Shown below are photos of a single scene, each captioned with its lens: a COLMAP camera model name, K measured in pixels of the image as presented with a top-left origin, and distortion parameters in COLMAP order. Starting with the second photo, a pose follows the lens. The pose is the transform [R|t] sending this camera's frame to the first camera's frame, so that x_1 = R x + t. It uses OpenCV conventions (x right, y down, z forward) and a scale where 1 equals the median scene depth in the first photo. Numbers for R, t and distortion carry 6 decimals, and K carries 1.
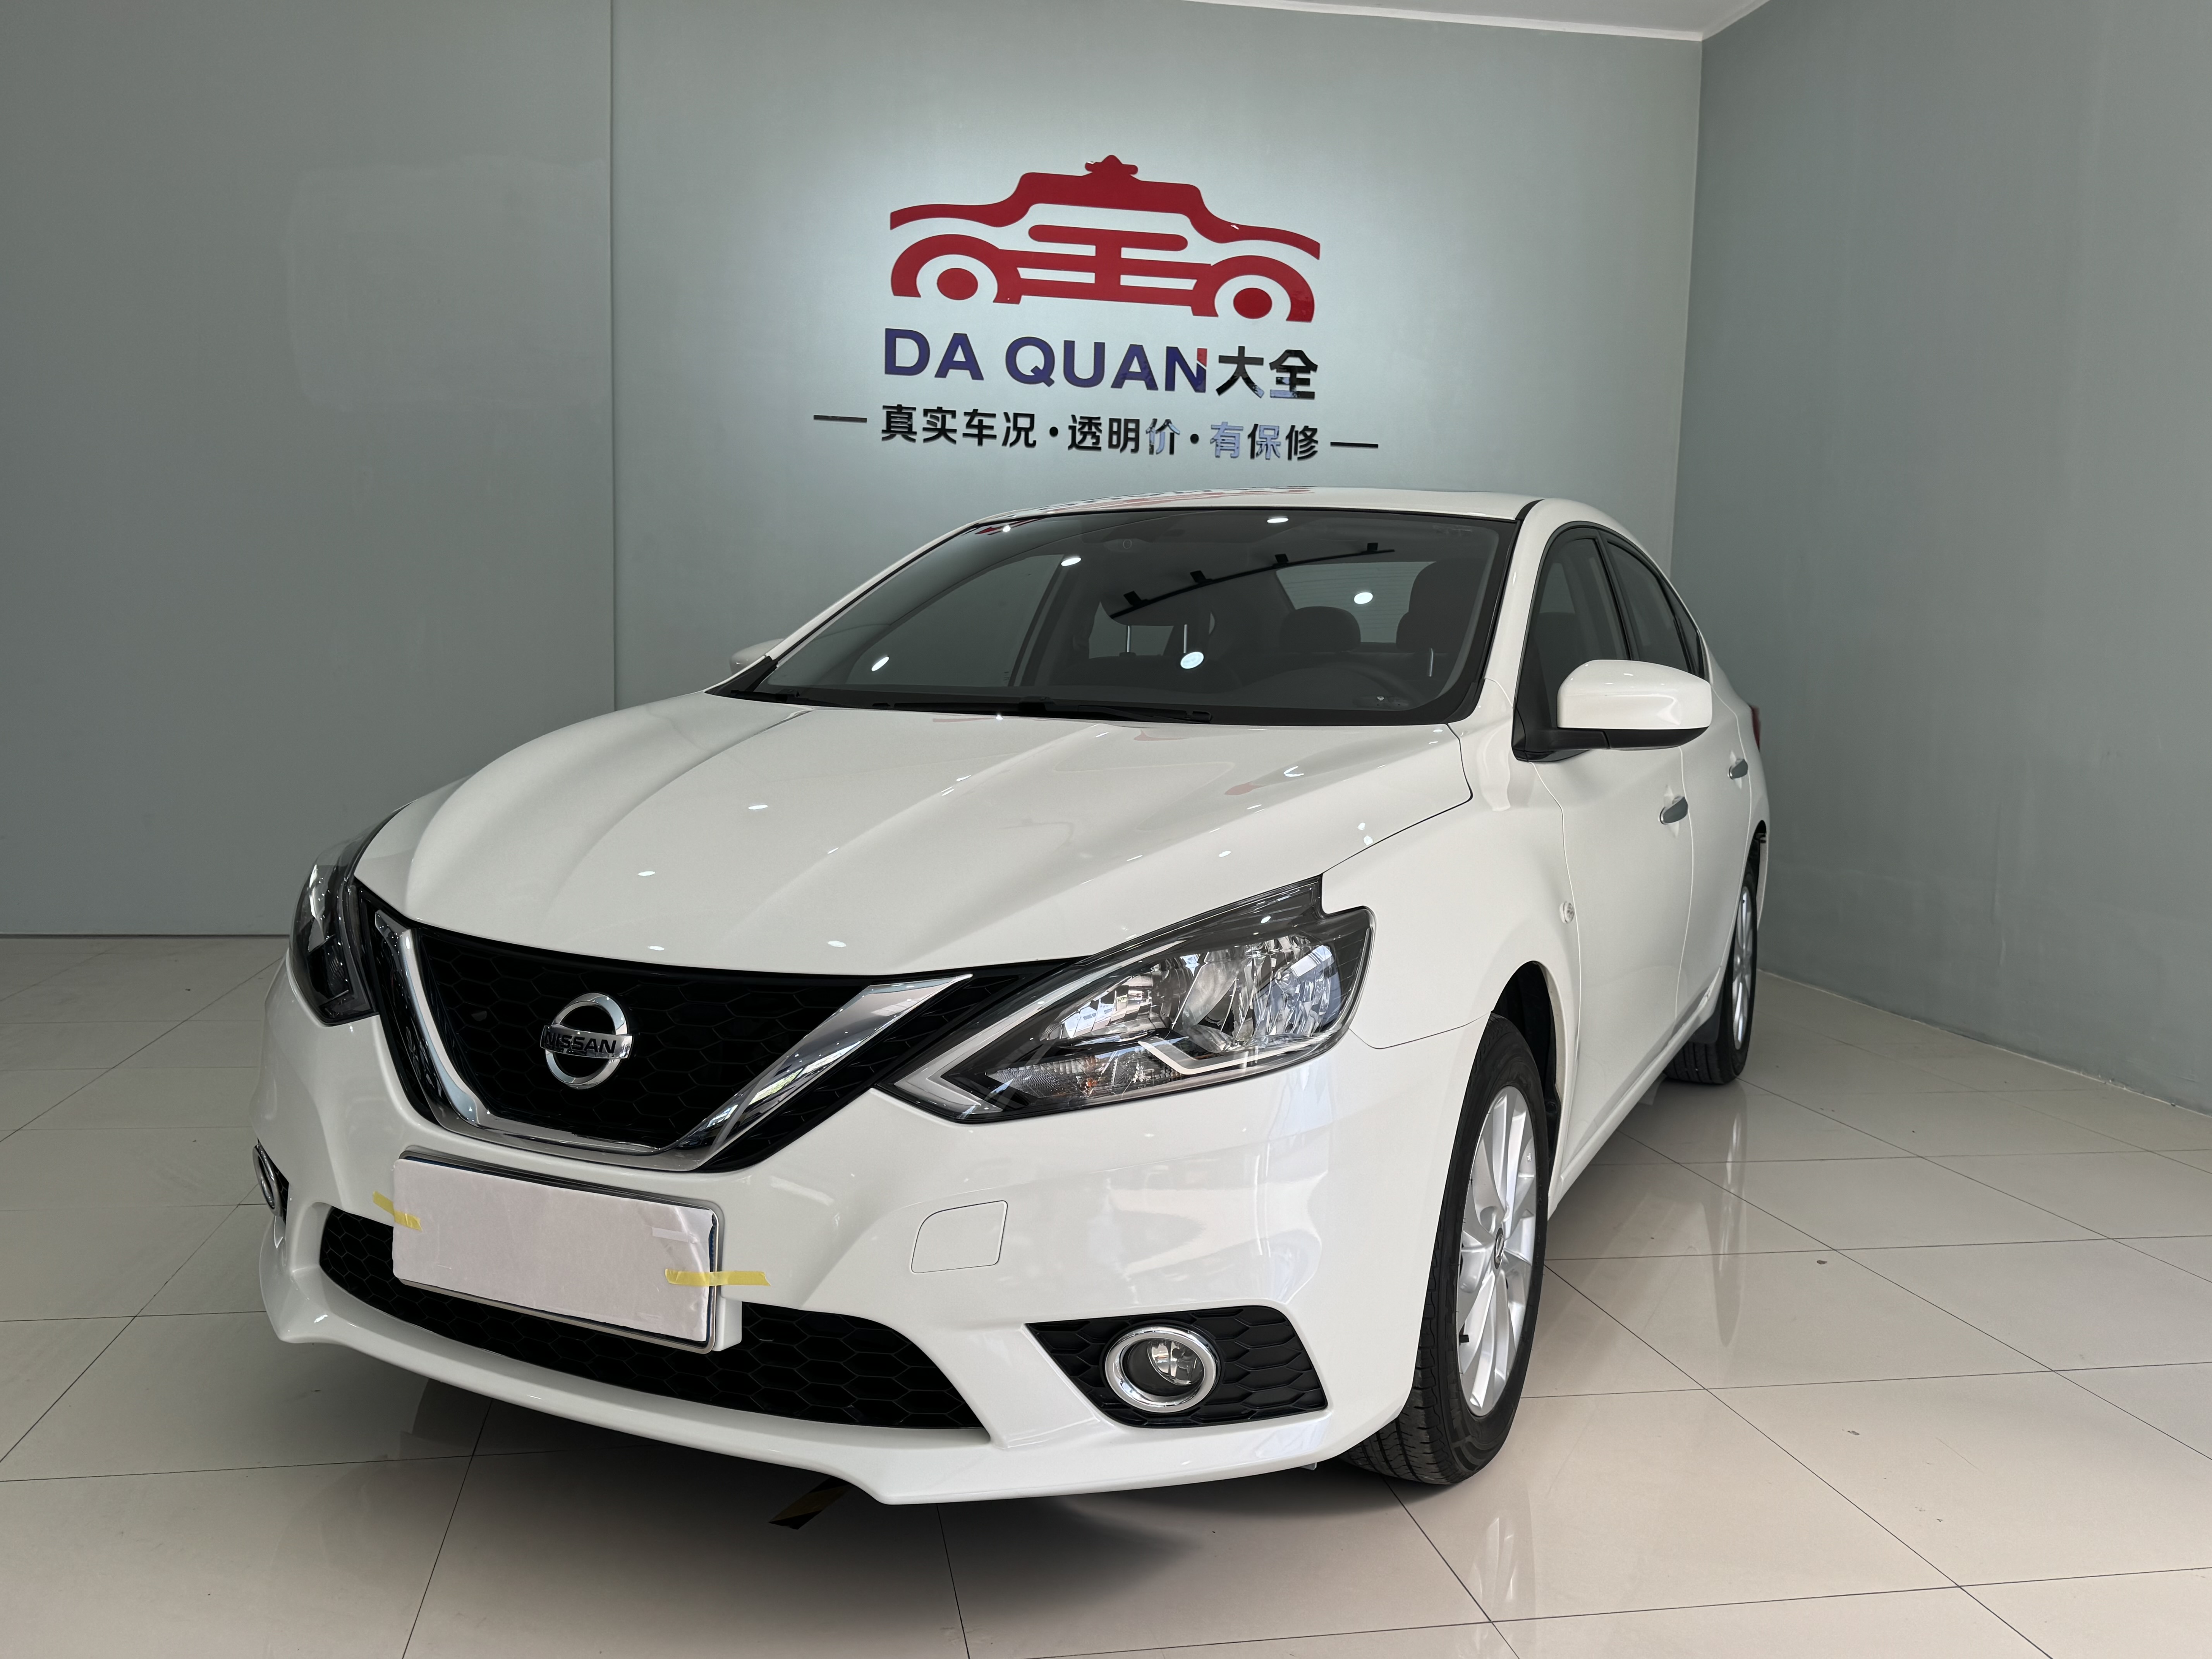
lens RADIAL K [[1811.3, 0, 1139.3], [0, 1811.3, 873.5], [0, 0, 1]] dist [0.077687, -0.096651]
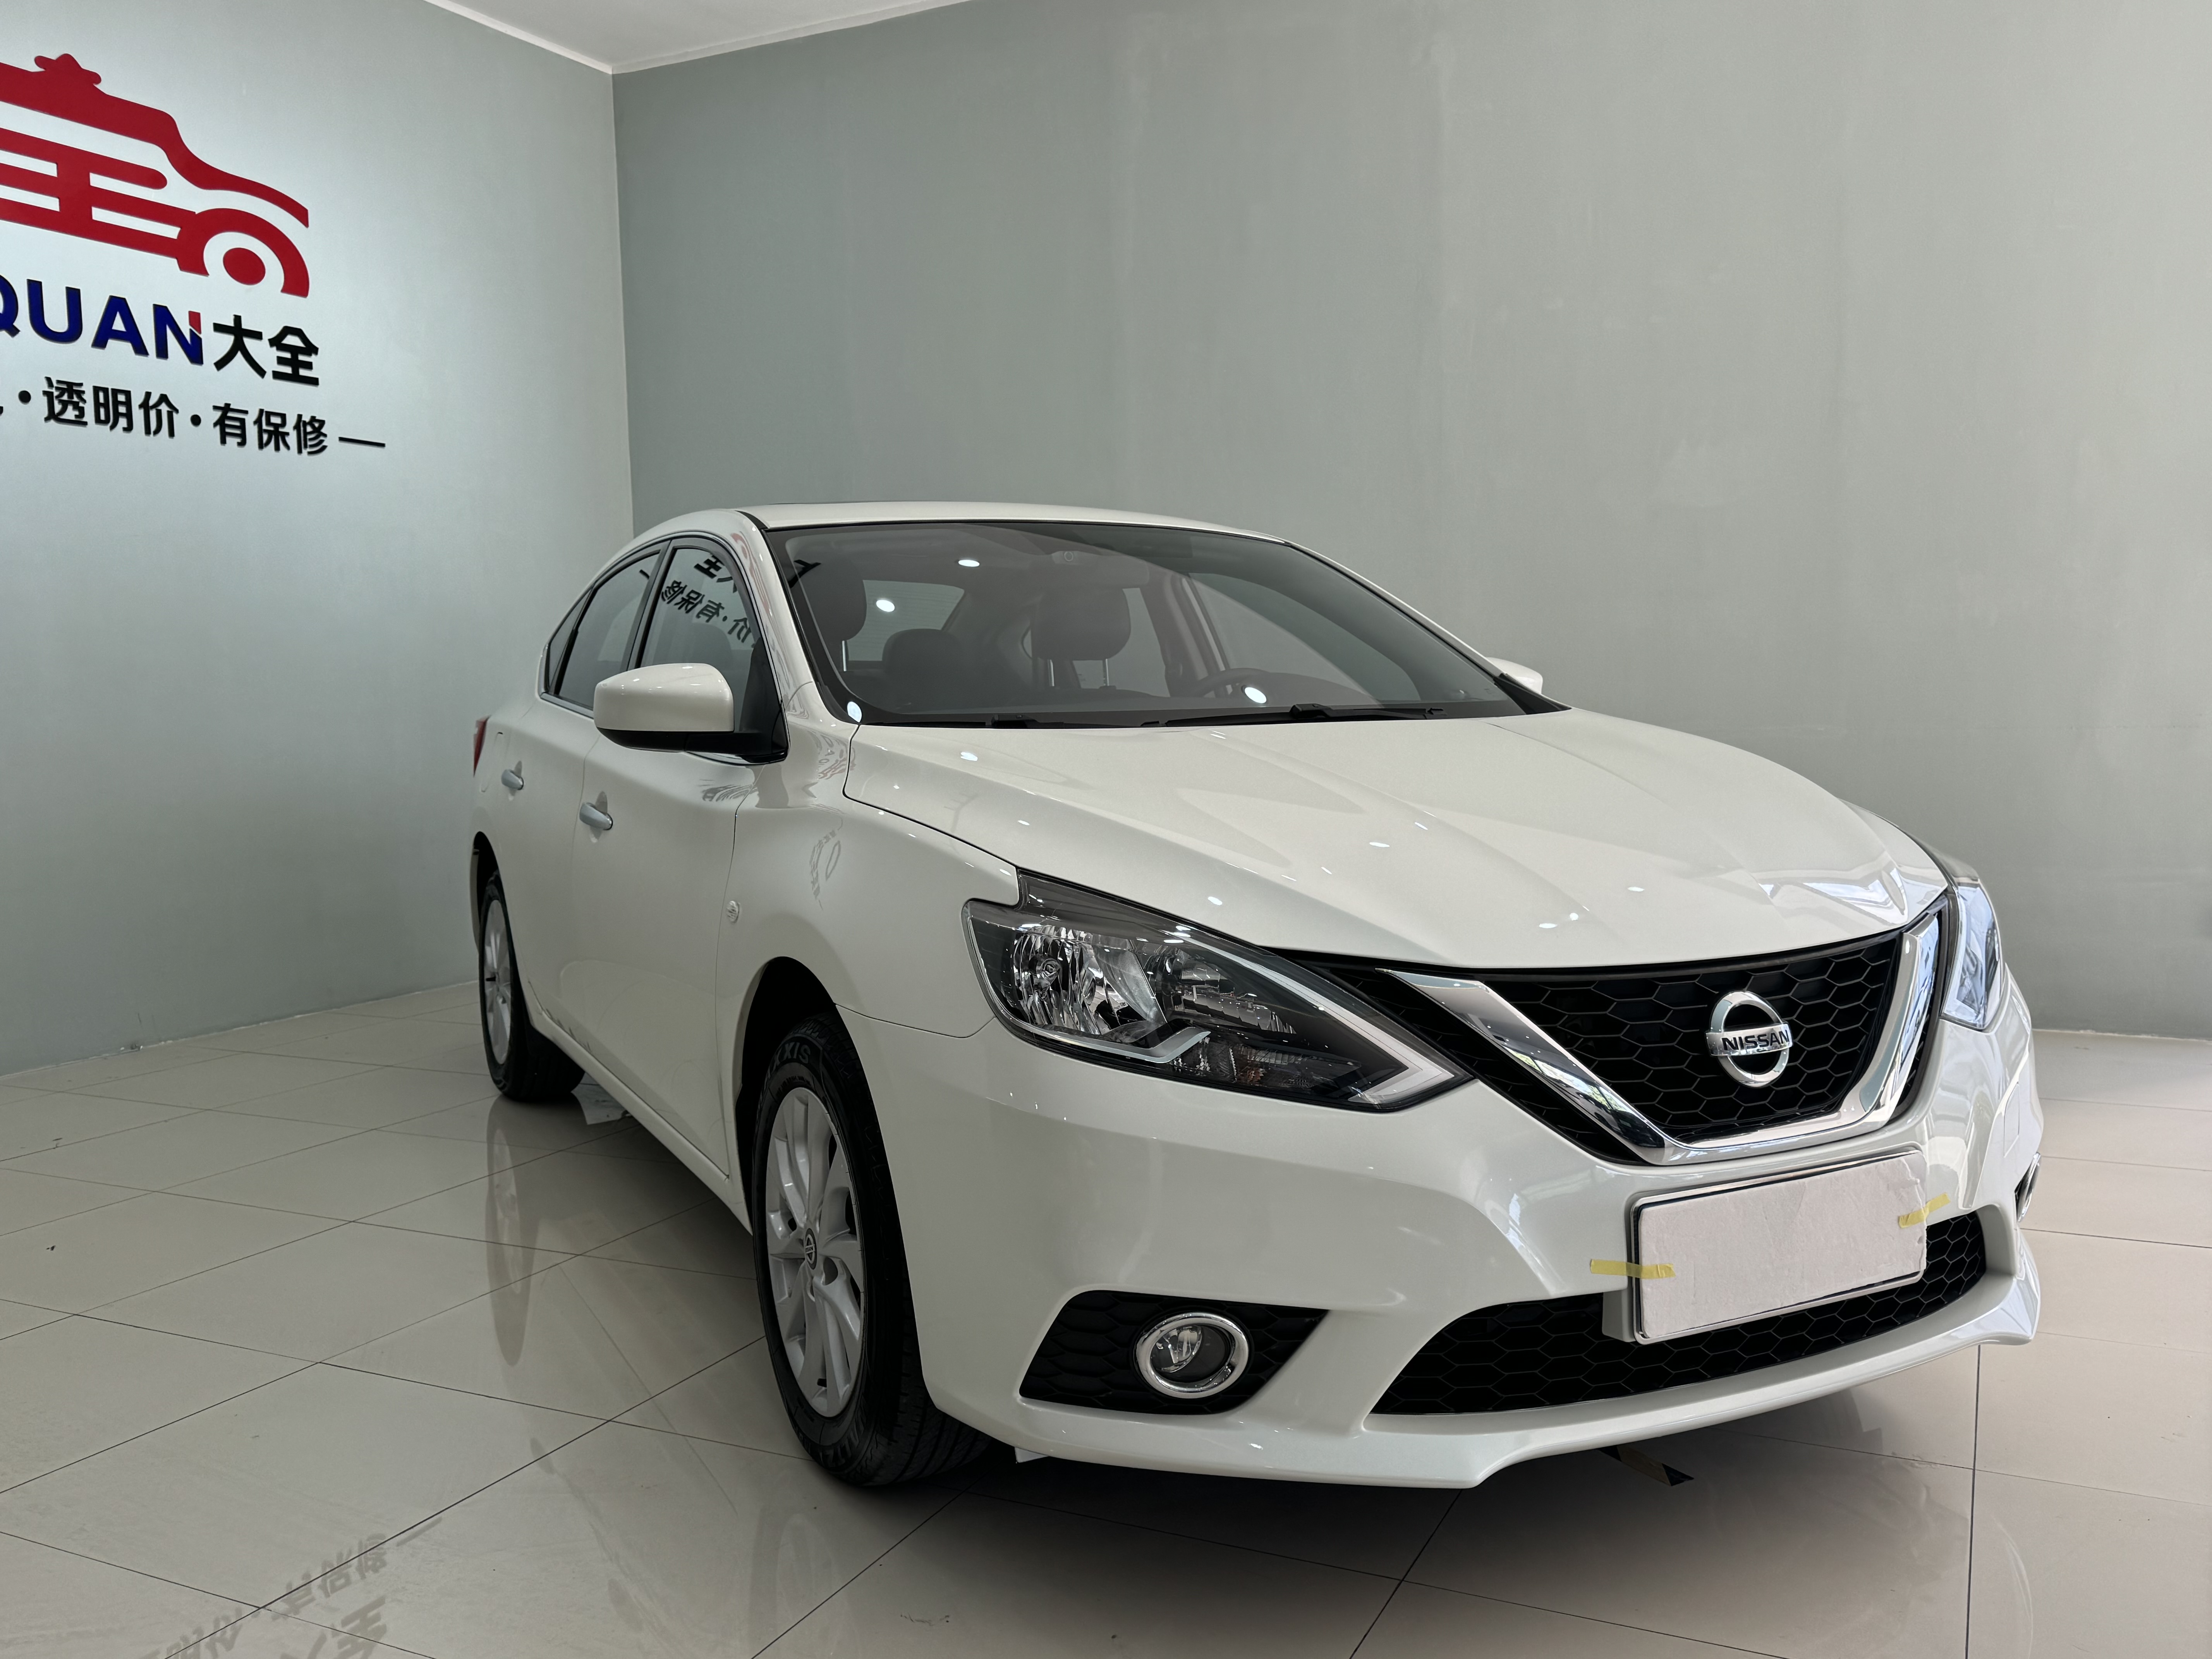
lens RADIAL K [[1811.3, 0, 1096.3], [0, 1811.3, 844.3], [0, 0, 1]] dist [0.077687, -0.096651]
pose [[0.613283, -0.105240, 0.782821, -0.394532], [0.125747, 0.991453, 0.034774, -0.029052], [-0.779789, 0.077111, 0.621275, 0.192031]]
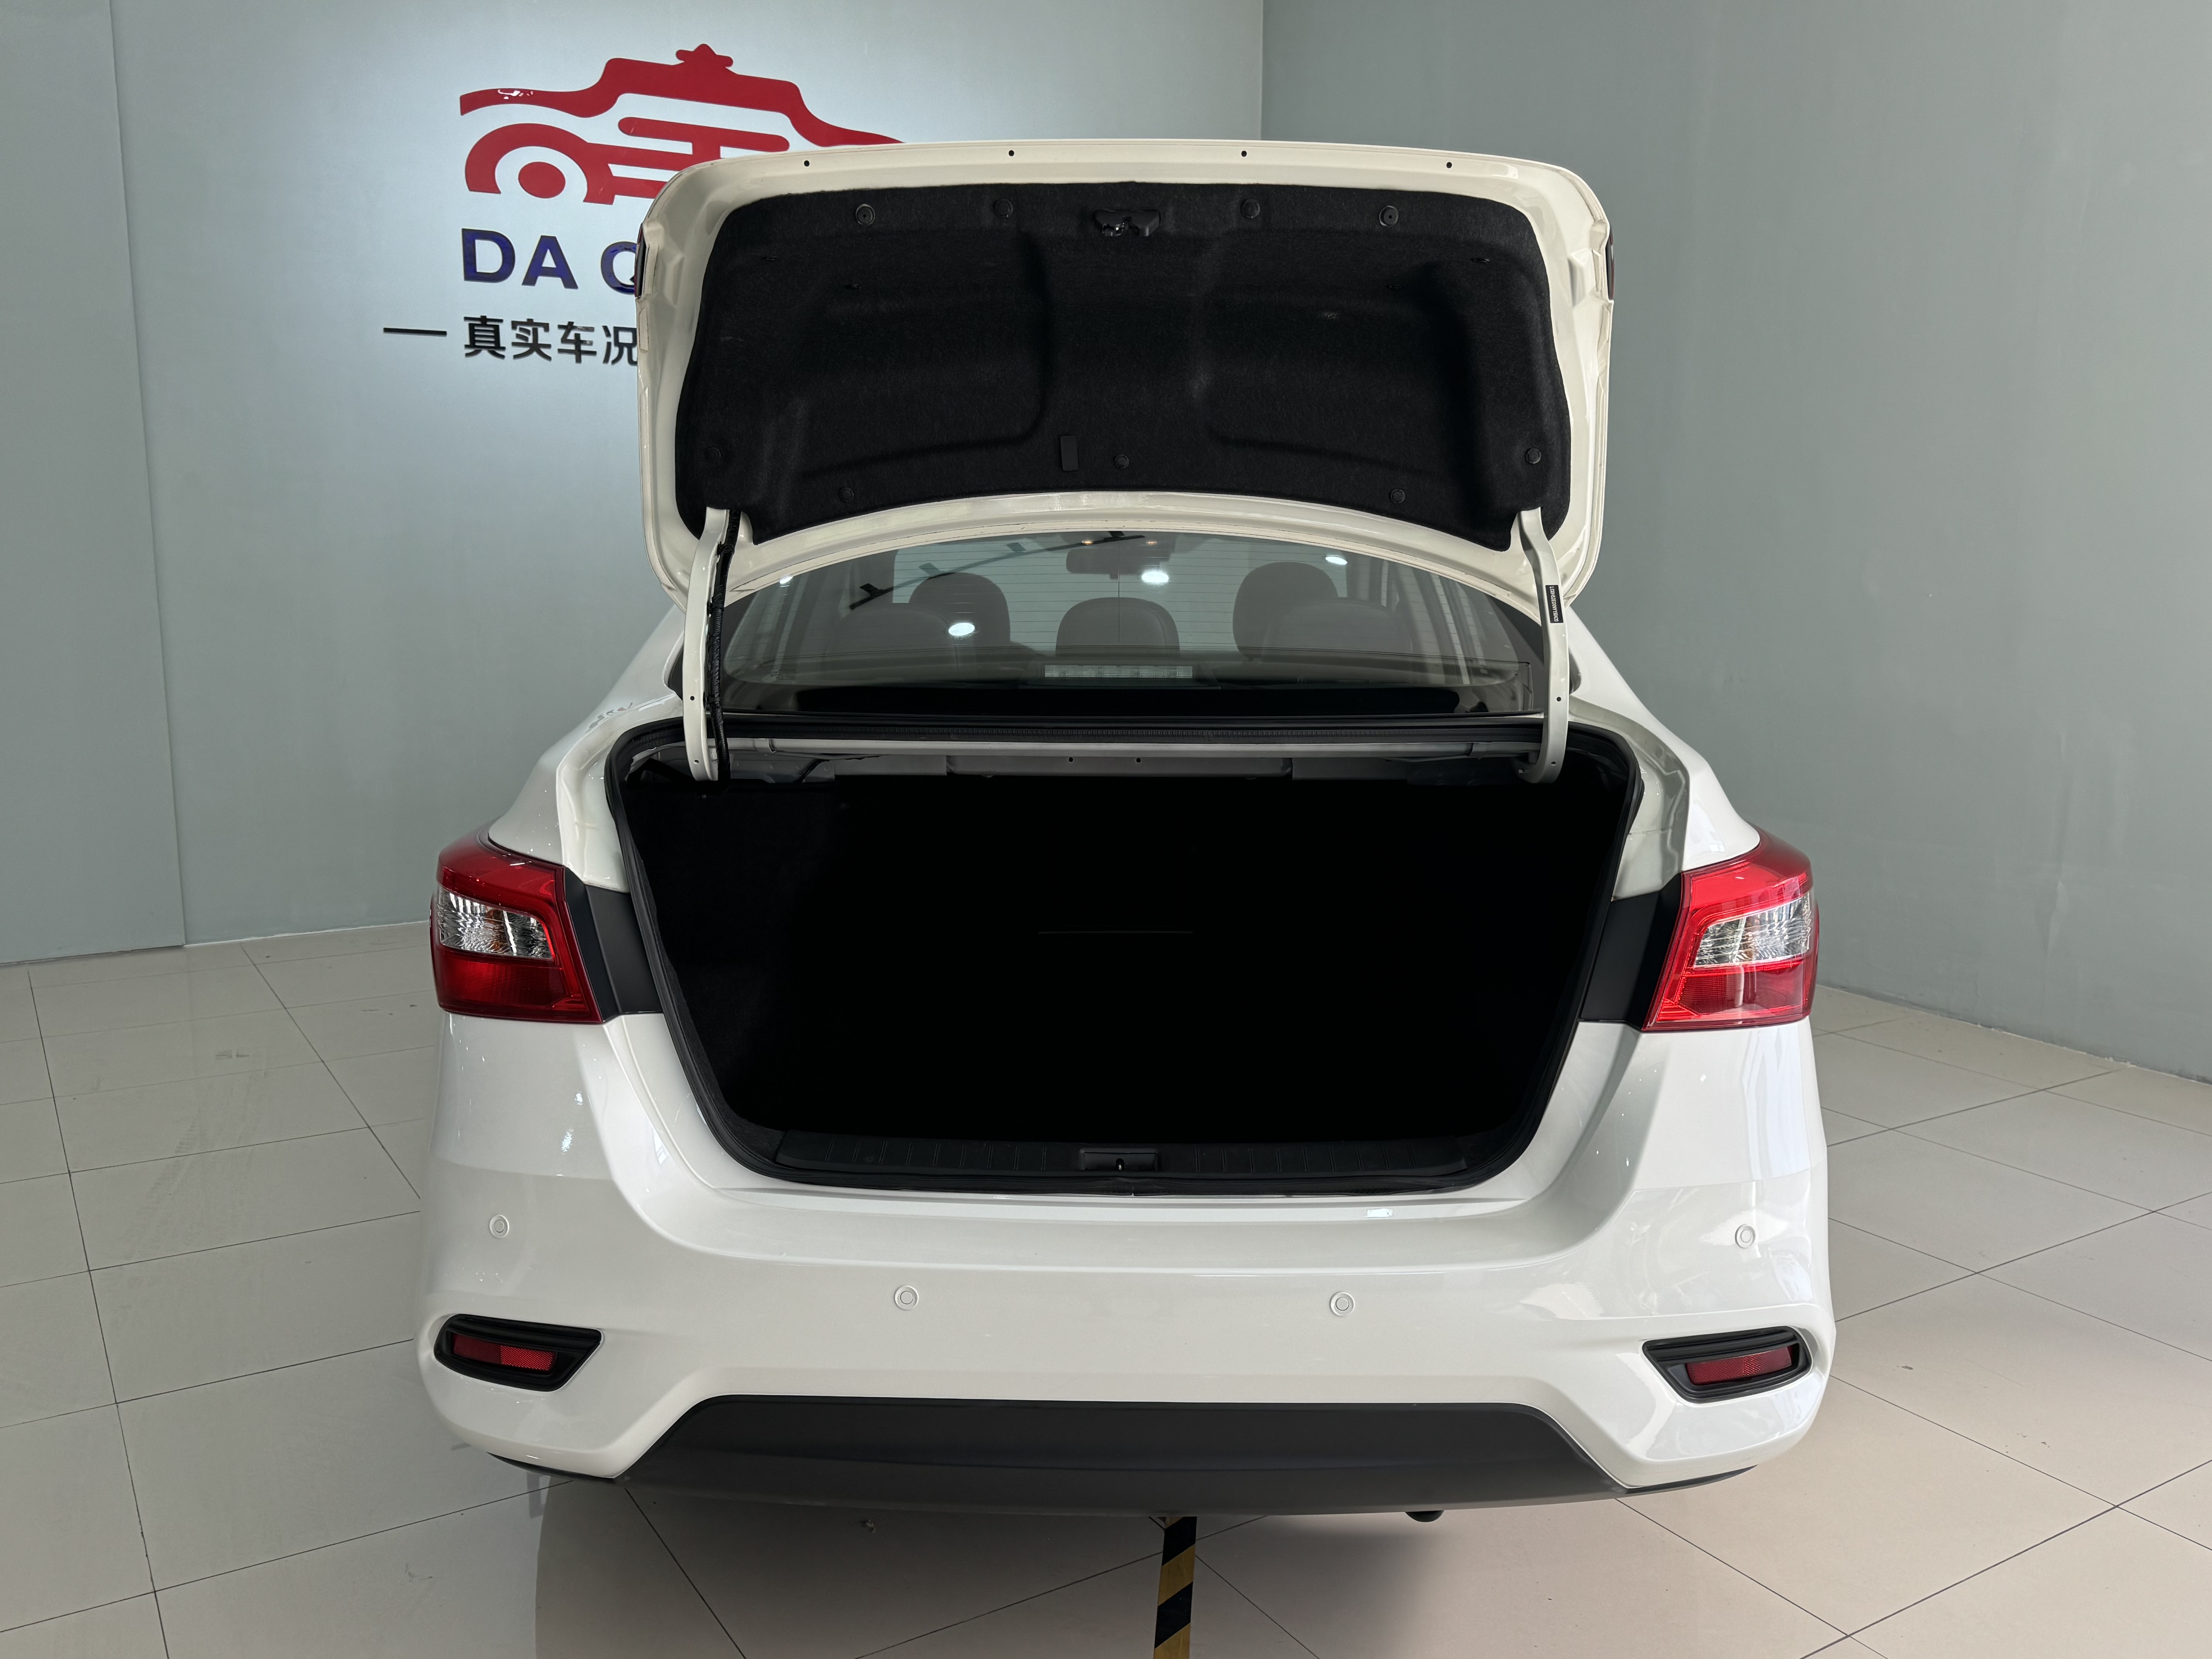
lens RADIAL K [[1811.3, 0, 1115.2], [0, 1811.3, 851.1], [0, 0, 1]] dist [0.077687, -0.096651]
pose [[0.935079, -0.080998, 0.345060, -0.170840], [0.056633, 0.995174, 0.080133, -0.052772], [-0.349885, -0.055389, 0.935154, 0.048876]]
